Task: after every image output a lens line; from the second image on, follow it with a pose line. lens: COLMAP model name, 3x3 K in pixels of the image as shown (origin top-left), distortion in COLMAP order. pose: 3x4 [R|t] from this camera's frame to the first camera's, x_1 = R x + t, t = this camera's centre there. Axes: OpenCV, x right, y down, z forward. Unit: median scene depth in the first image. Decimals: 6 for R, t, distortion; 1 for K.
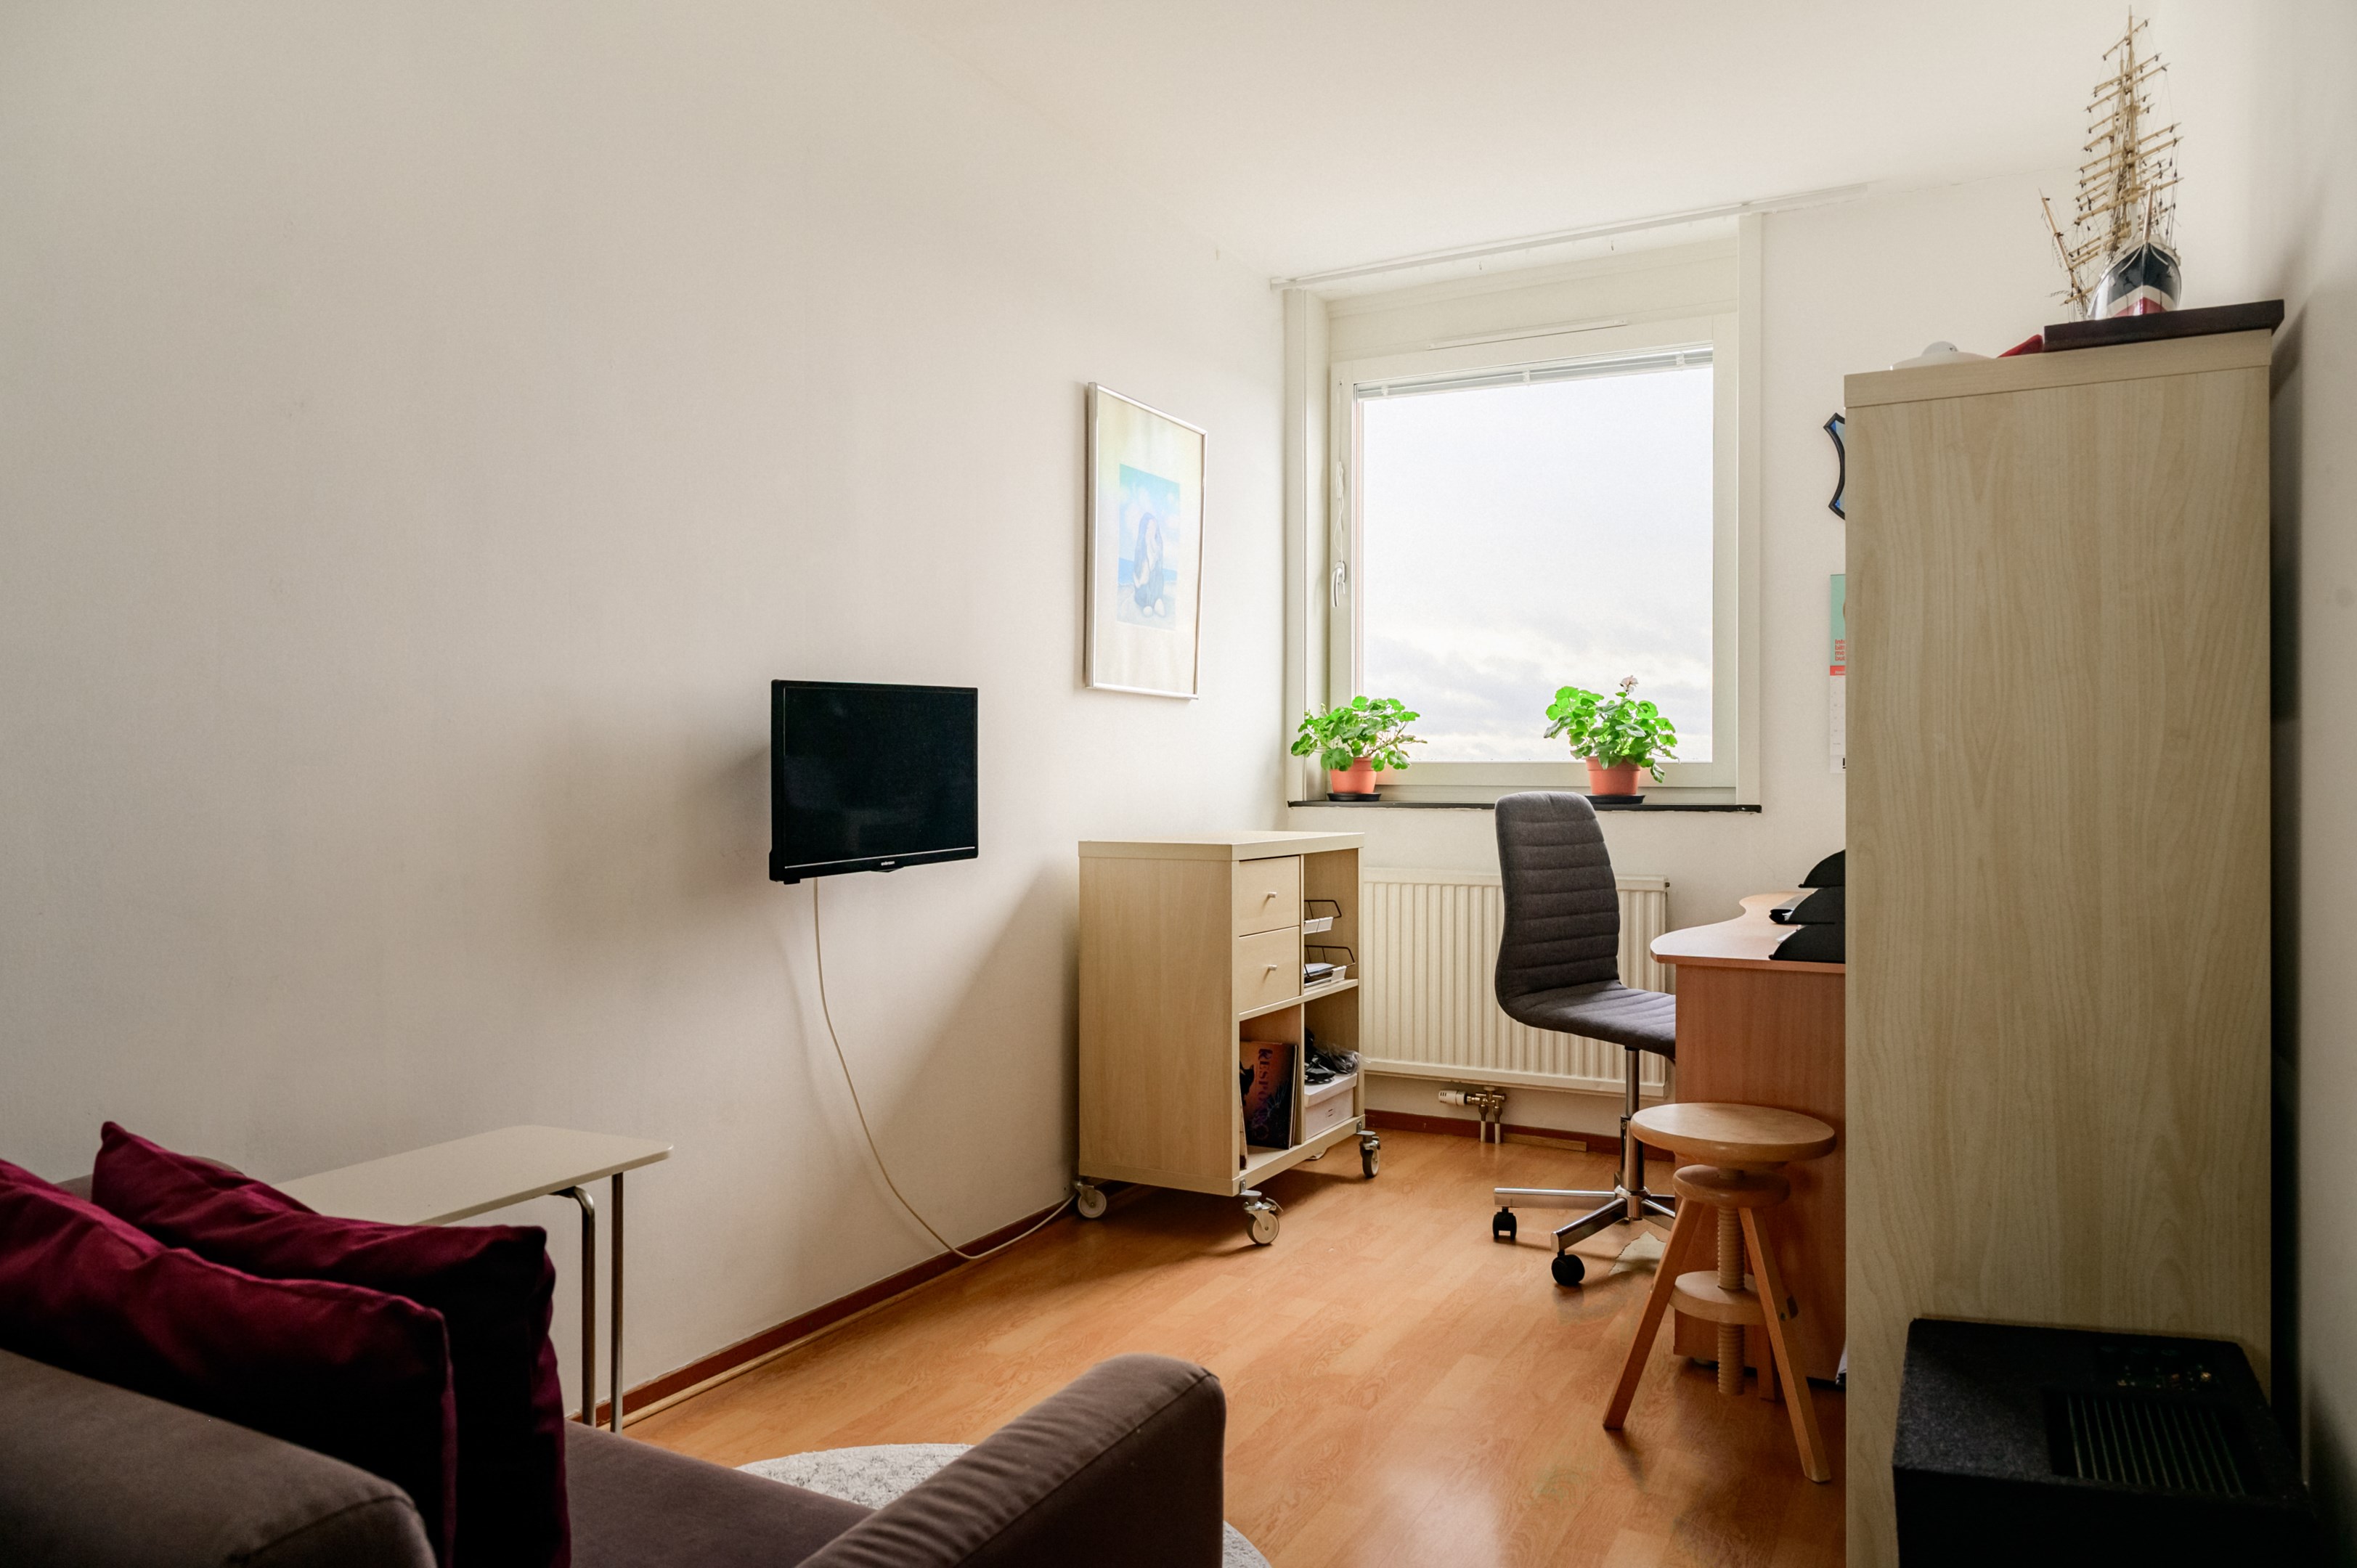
lens RADIAL K [[1540.5, 0, 1178.5], [0, 1540.5, 784.0], [0, 0, 1]] dist [-0.000277, 0.000505]
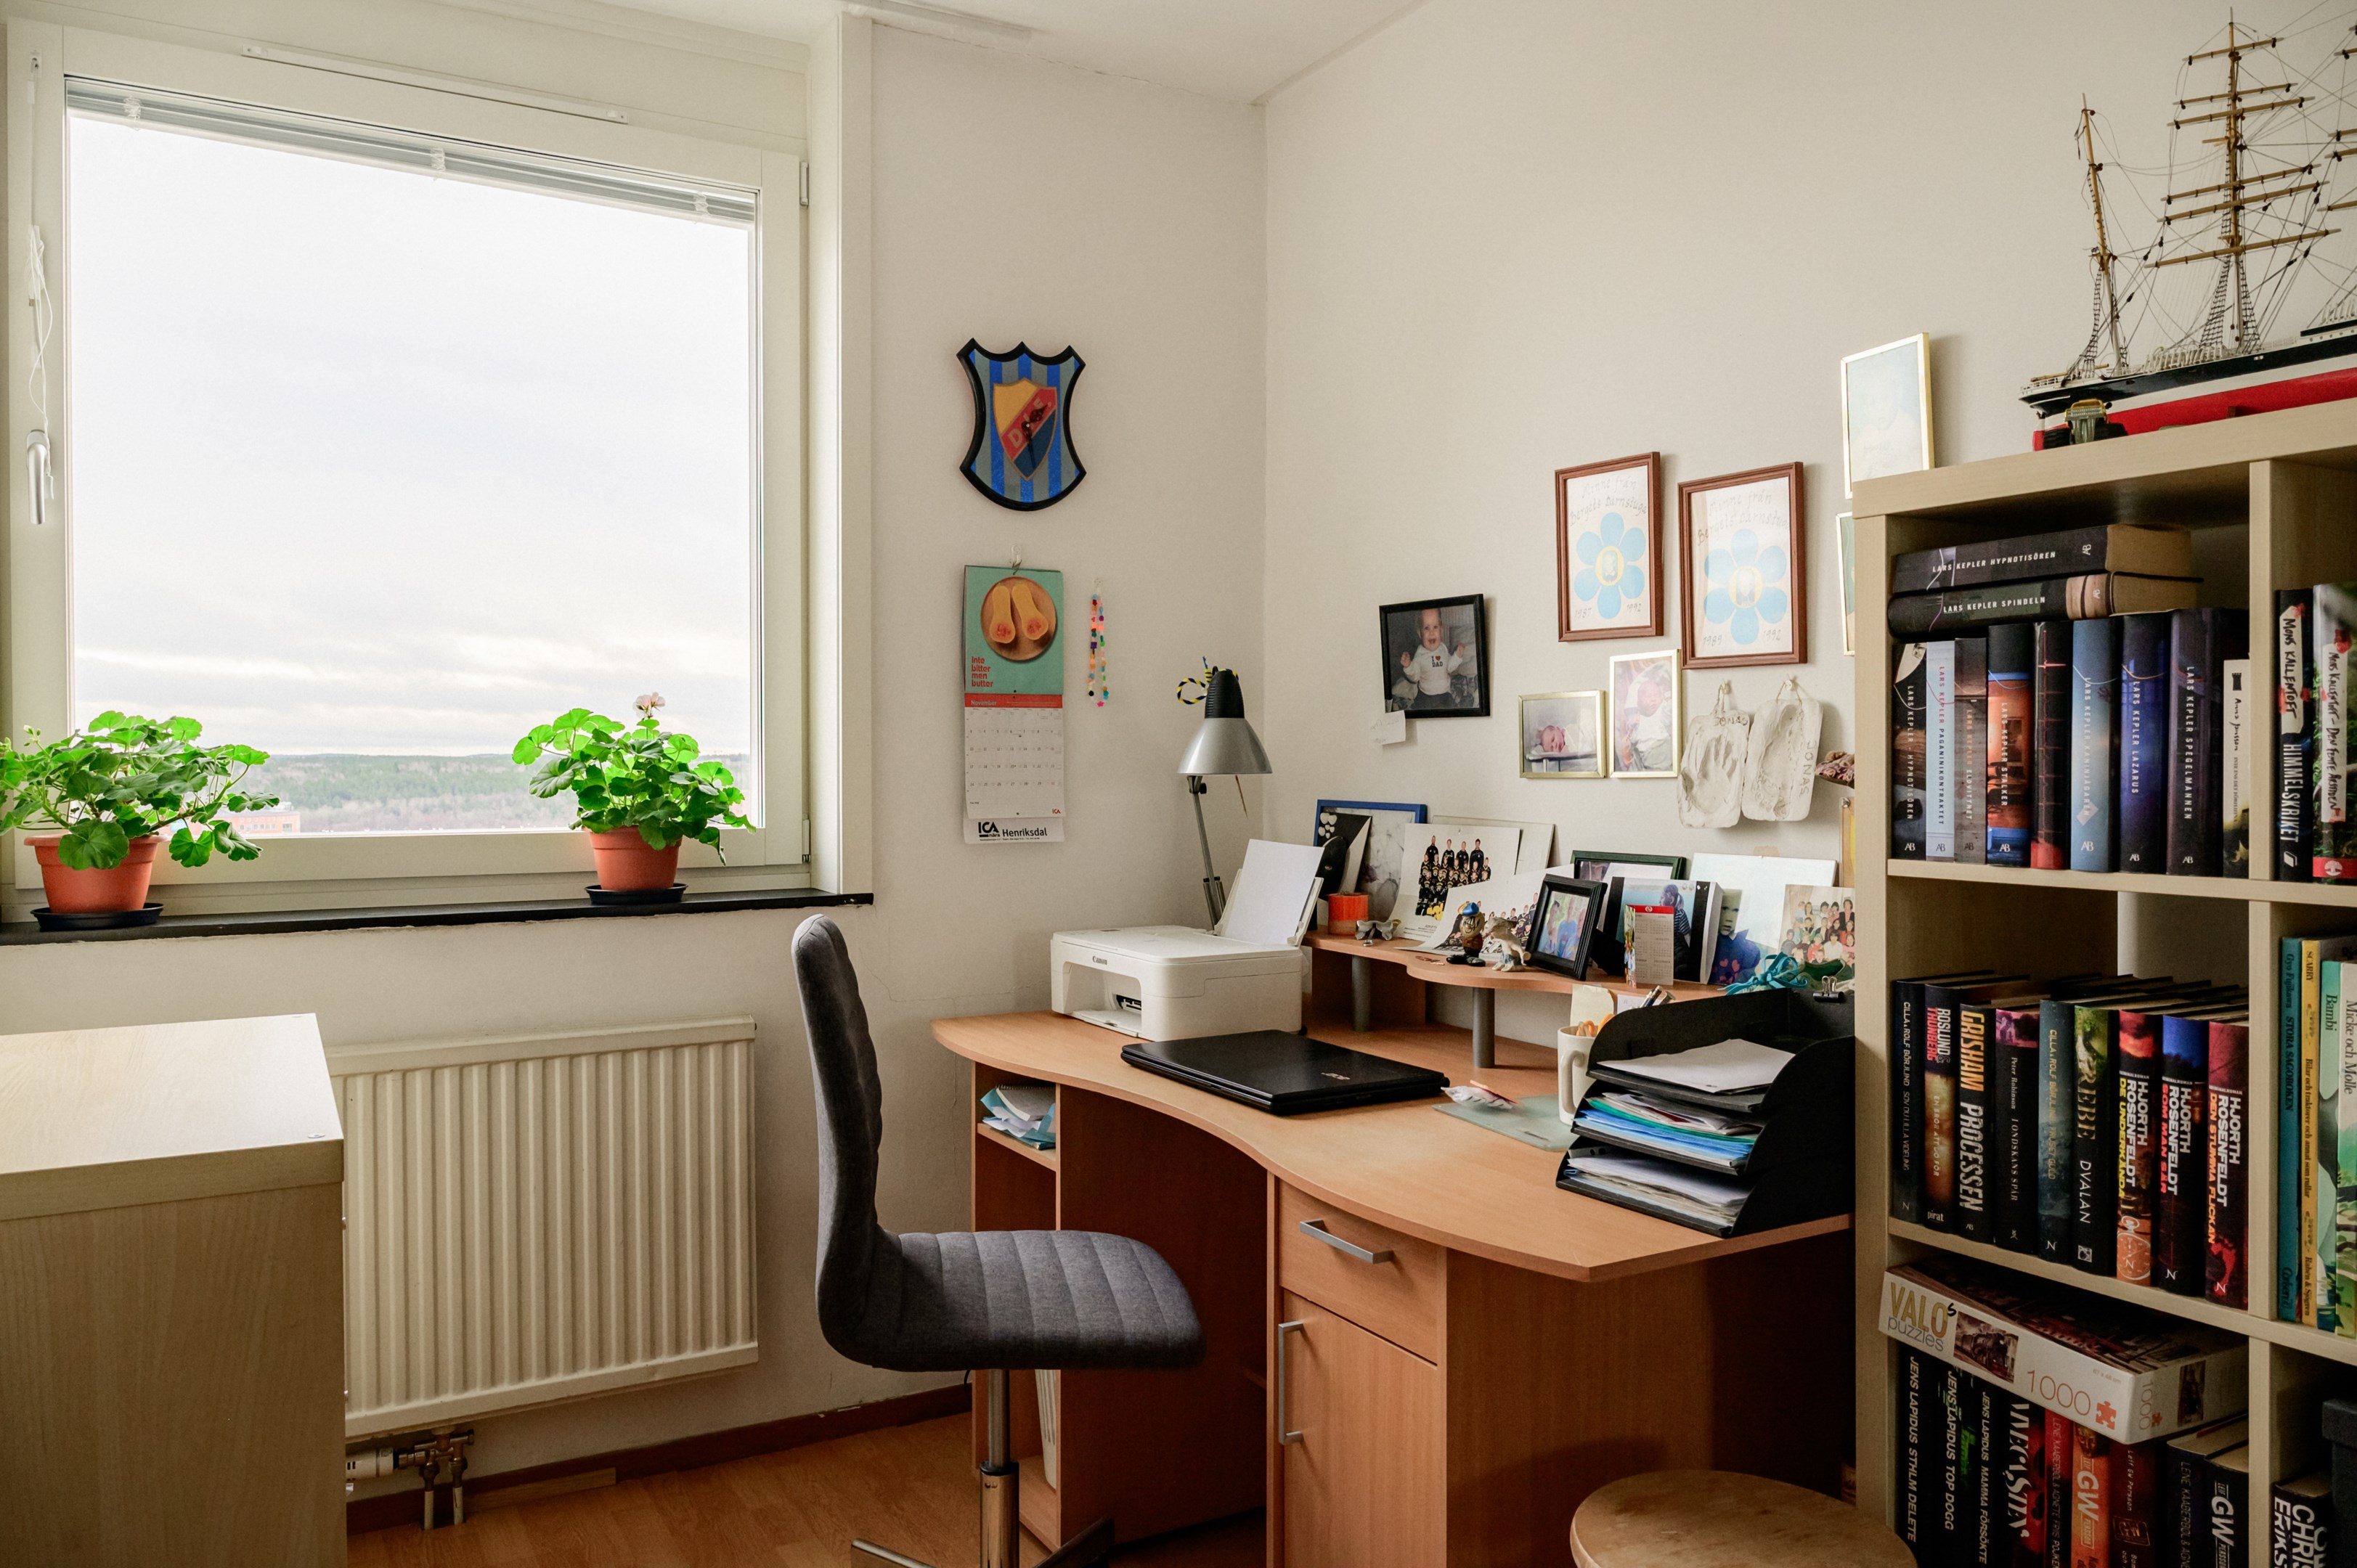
lens RADIAL K [[1652.7, 0, 1178.5], [0, 1652.7, 784.0], [0, 0, 1]] dist [0.007475, -0.026869]
pose [[0.546612, -0.016577, 0.837222, -0.148193], [0.009001, 0.999863, 0.013921, -0.040643], [-0.837337, -0.000074, 0.546687, 0.455046]]
